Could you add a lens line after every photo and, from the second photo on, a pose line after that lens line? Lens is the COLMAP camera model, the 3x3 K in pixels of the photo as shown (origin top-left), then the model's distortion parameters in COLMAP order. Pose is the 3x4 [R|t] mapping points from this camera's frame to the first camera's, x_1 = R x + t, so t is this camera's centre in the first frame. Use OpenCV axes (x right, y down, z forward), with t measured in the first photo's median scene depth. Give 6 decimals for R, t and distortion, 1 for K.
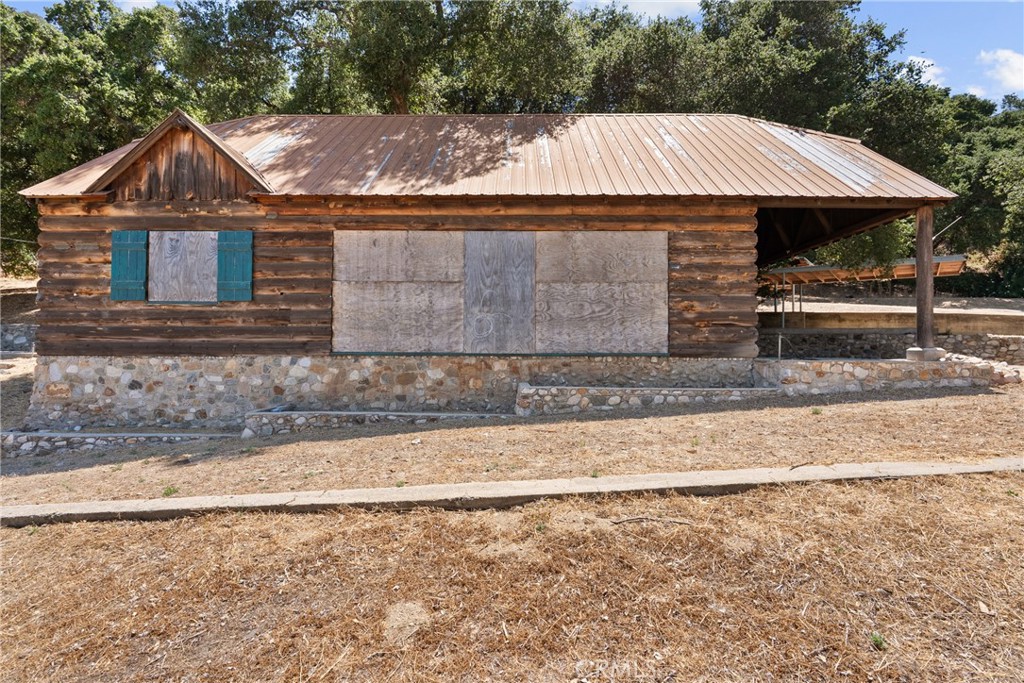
lens RADIAL K [[466.1, 0, 509.8], [0, 466.1, 345.2], [0, 0, 1]] dist [-0.008794, 0.003150]
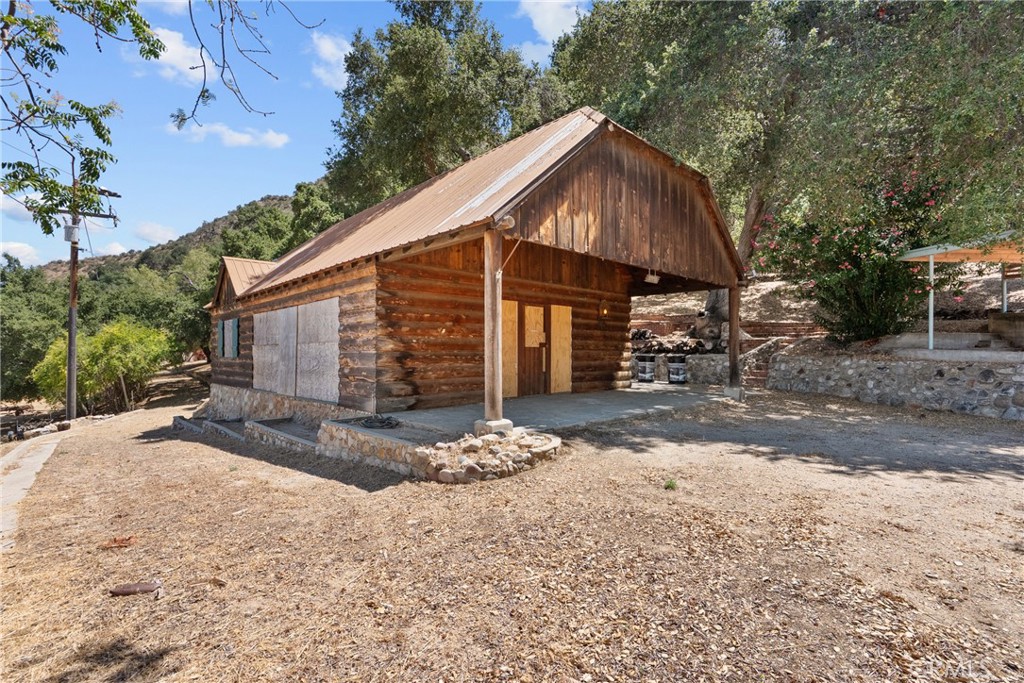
lens RADIAL K [[466.1, 0, 514.5], [0, 466.1, 349.9], [0, 0, 1]] dist [-0.008794, 0.003150]
pose [[0.704111, -0.010433, -0.710013, 1.460185], [0.018071, 0.999831, 0.003229, -0.109633], [0.709860, -0.015104, 0.704181, 0.496142]]
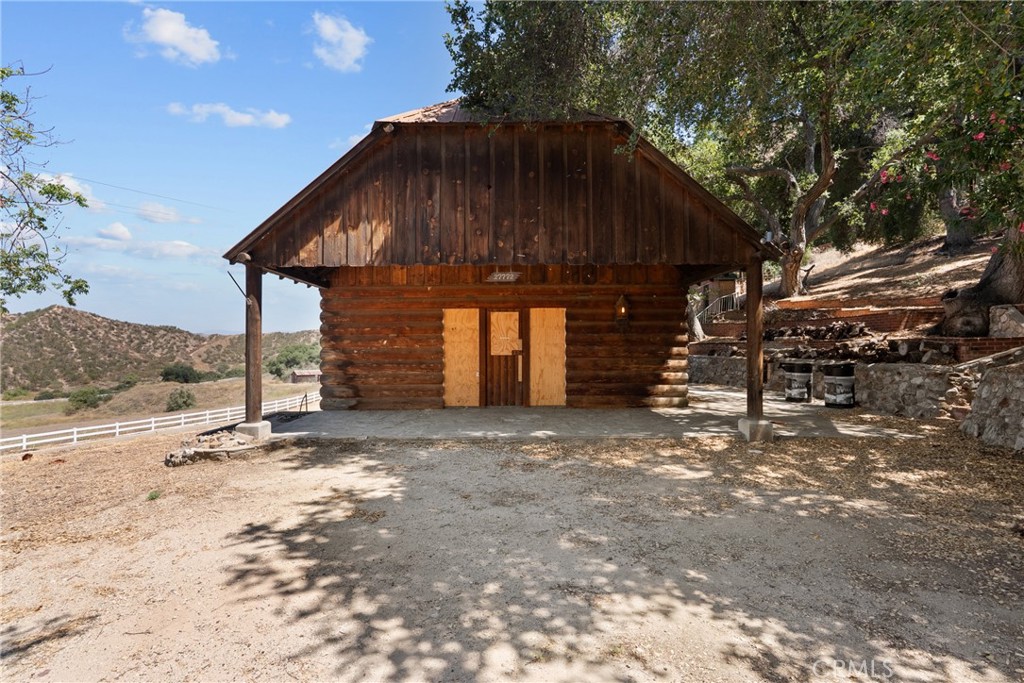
lens RADIAL K [[466.1, 0, 510.9], [0, 466.1, 346.2], [0, 0, 1]] dist [-0.008794, 0.003150]
pose [[0.034435, -0.015034, -0.999294, 1.818377], [0.021389, 0.999669, -0.014302, -0.118061], [0.999178, -0.020881, 0.034745, 1.475652]]
